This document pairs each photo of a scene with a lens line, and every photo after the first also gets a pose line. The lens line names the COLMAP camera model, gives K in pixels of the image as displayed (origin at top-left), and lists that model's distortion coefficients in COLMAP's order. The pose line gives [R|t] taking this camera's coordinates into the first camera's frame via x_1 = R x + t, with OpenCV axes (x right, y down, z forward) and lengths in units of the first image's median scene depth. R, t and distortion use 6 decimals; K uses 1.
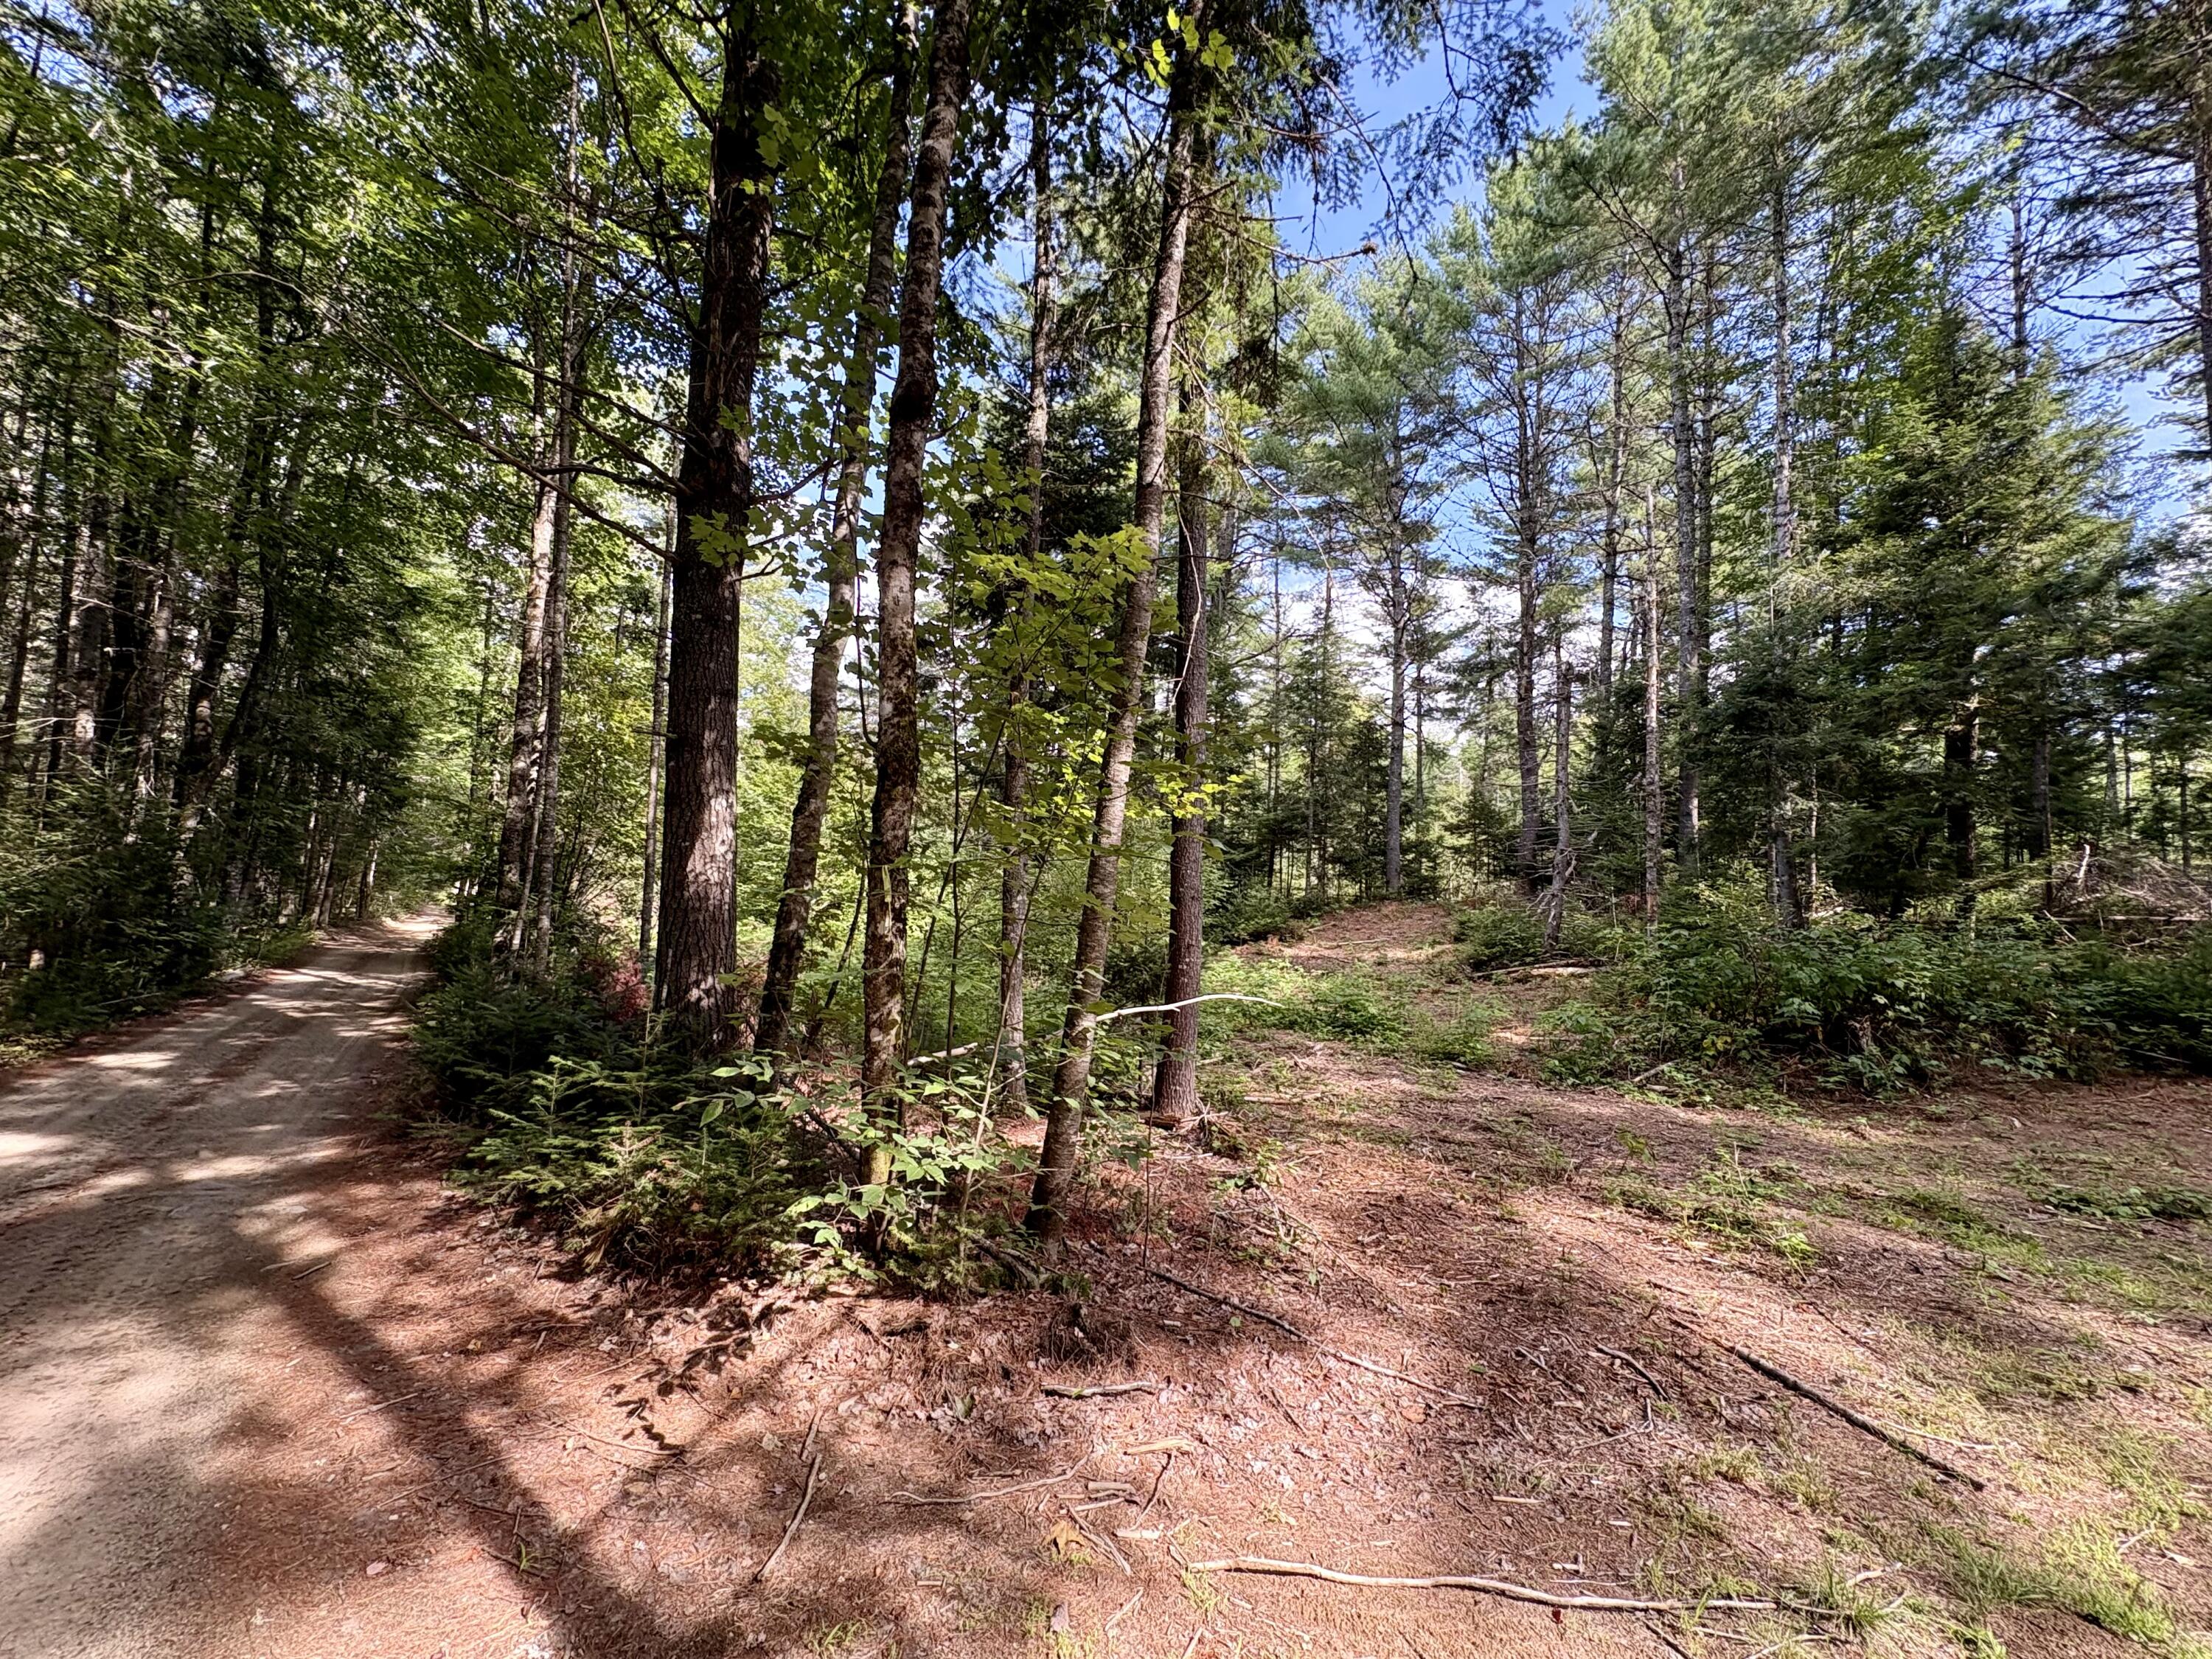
lens RADIAL K [[880.5, 0, 1104.2], [0, 880.5, 824.5], [0, 0, 1]] dist [0.000210, 0.000470]
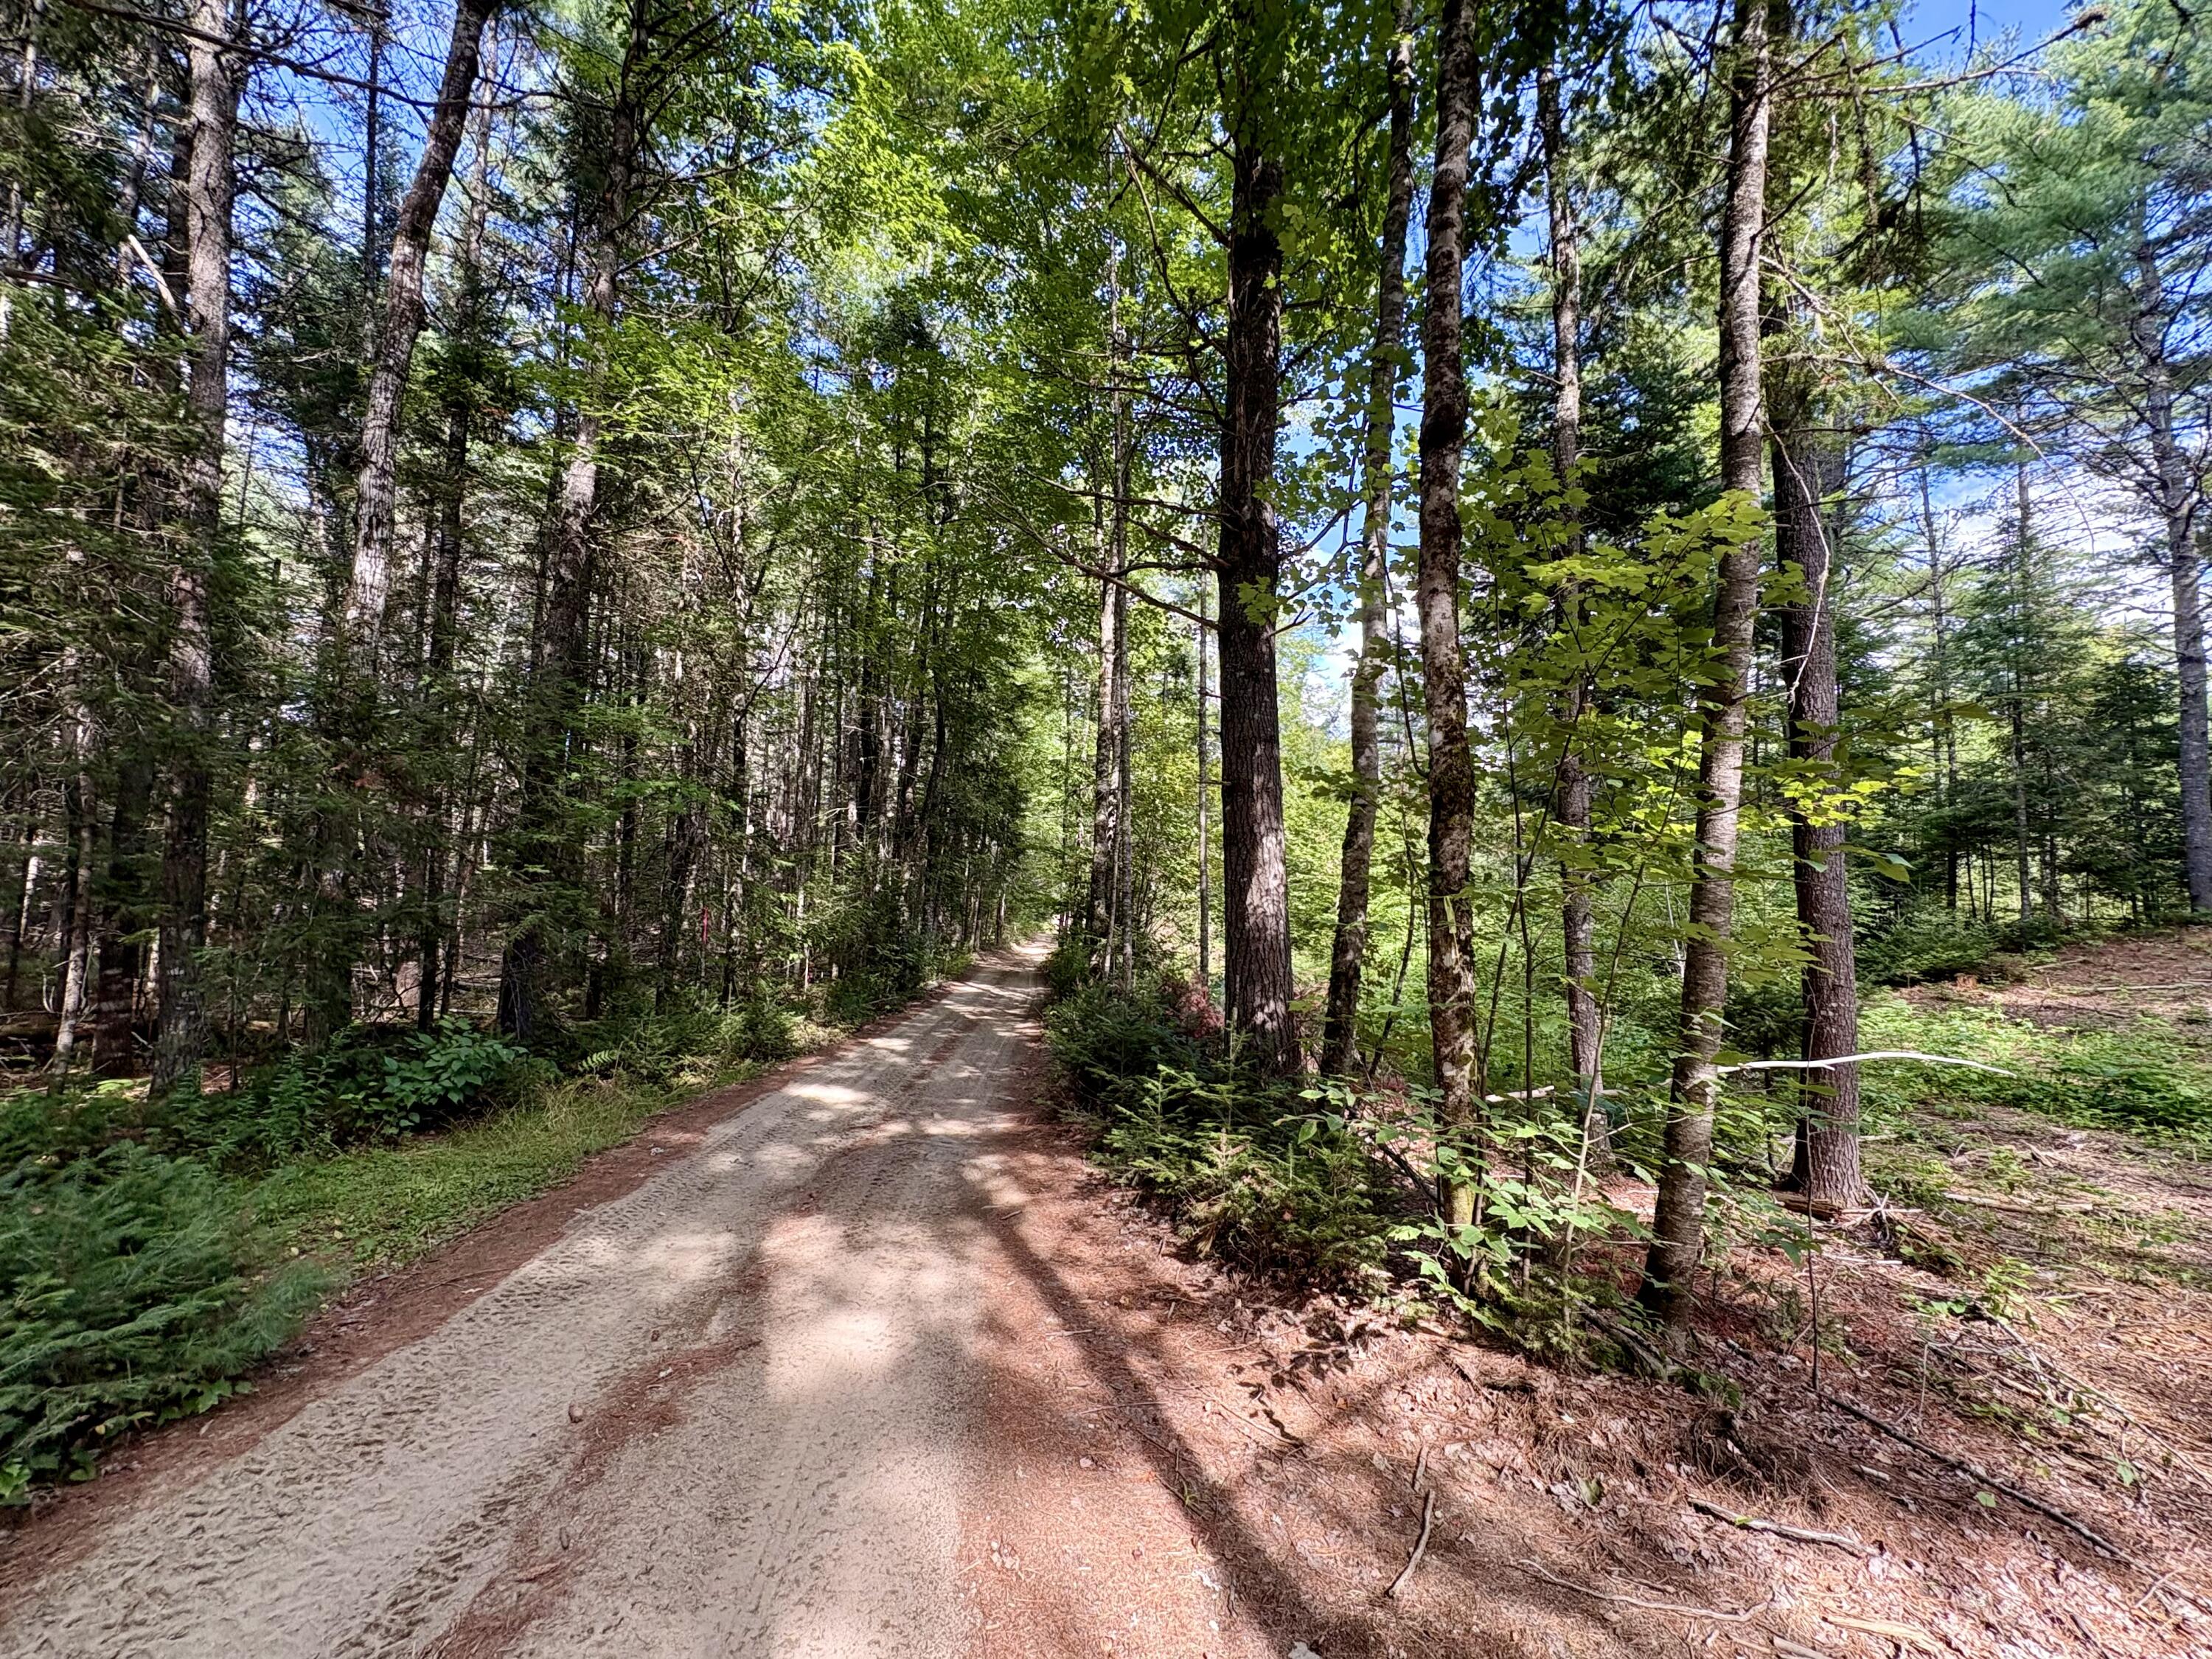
lens RADIAL K [[880.5, 0, 1103.5], [0, 880.5, 824.5], [0, 0, 1]] dist [0.000210, 0.000470]
pose [[0.838515, -0.067849, -0.540637, -0.021126], [0.050982, 0.997634, -0.046130, -0.004631], [0.542488, 0.011118, 0.839990, -0.022290]]
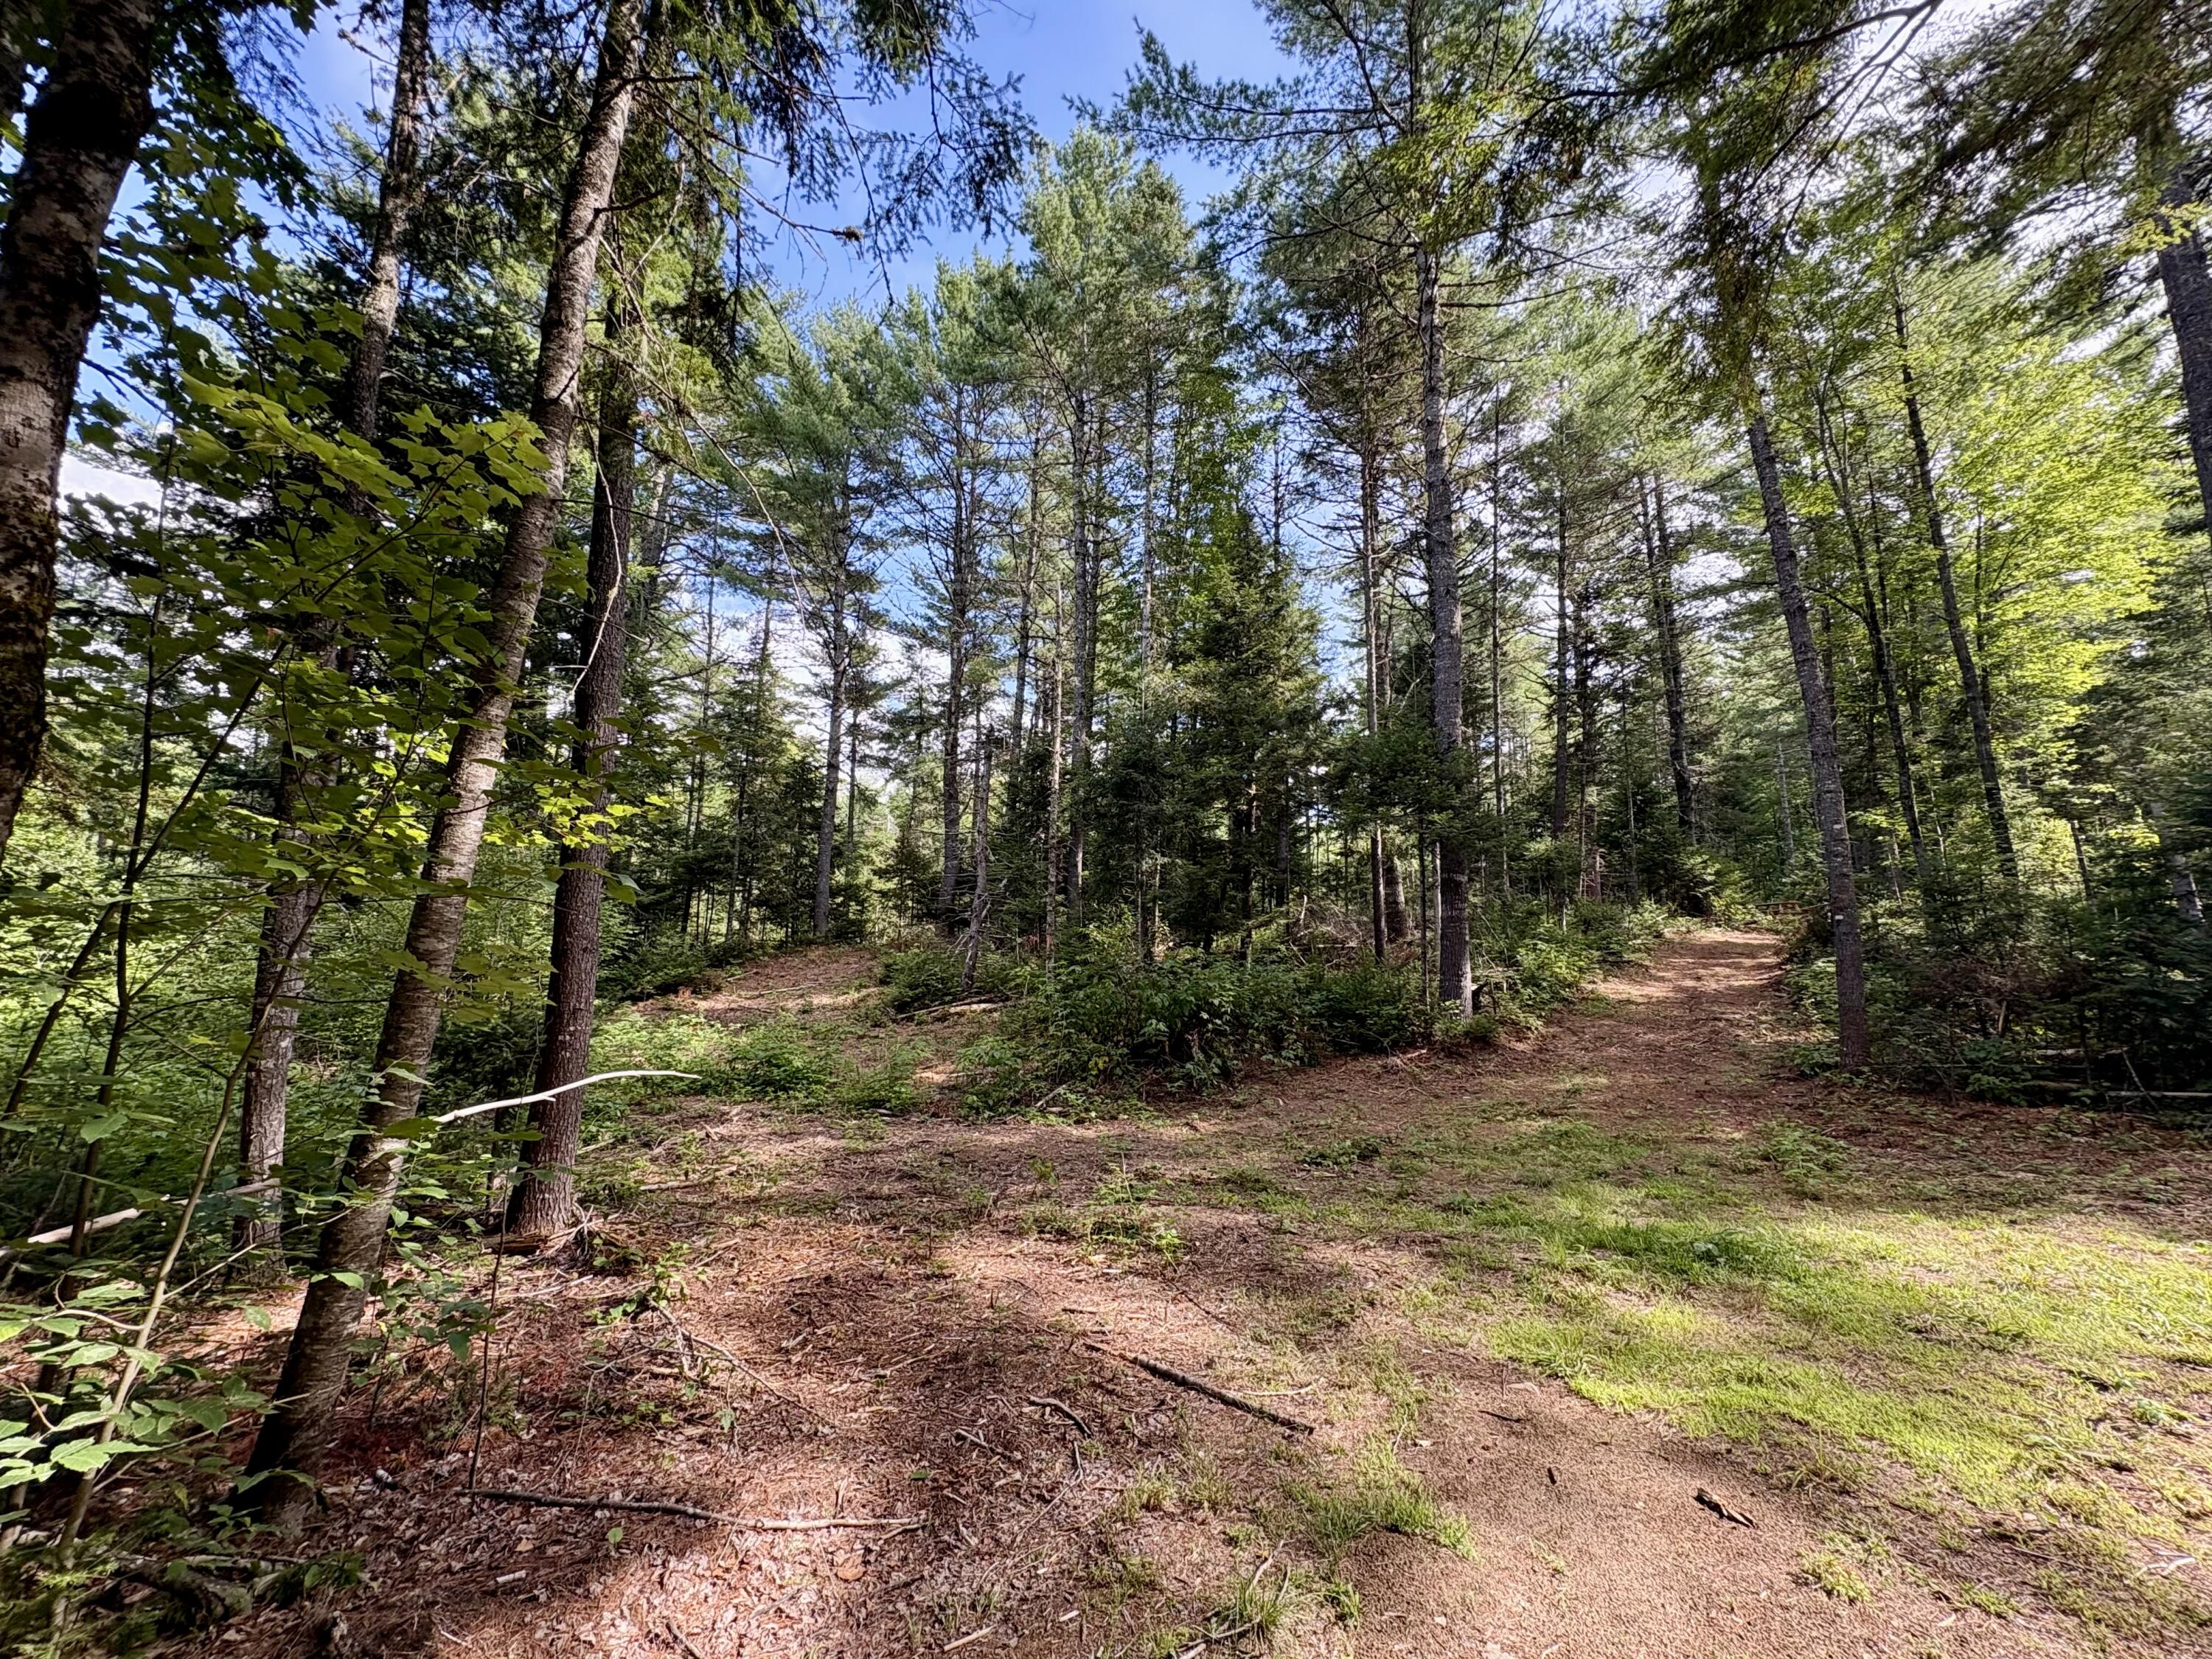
lens RADIAL K [[880.5, 0, 1104.6], [0, 880.5, 823.7], [0, 0, 1]] dist [0.000210, 0.000470]
pose [[0.808059, 0.058322, 0.586207, 0.008354], [-0.029063, 0.997822, -0.059211, 0.003475], [-0.588384, 0.030809, 0.807994, 0.091338]]
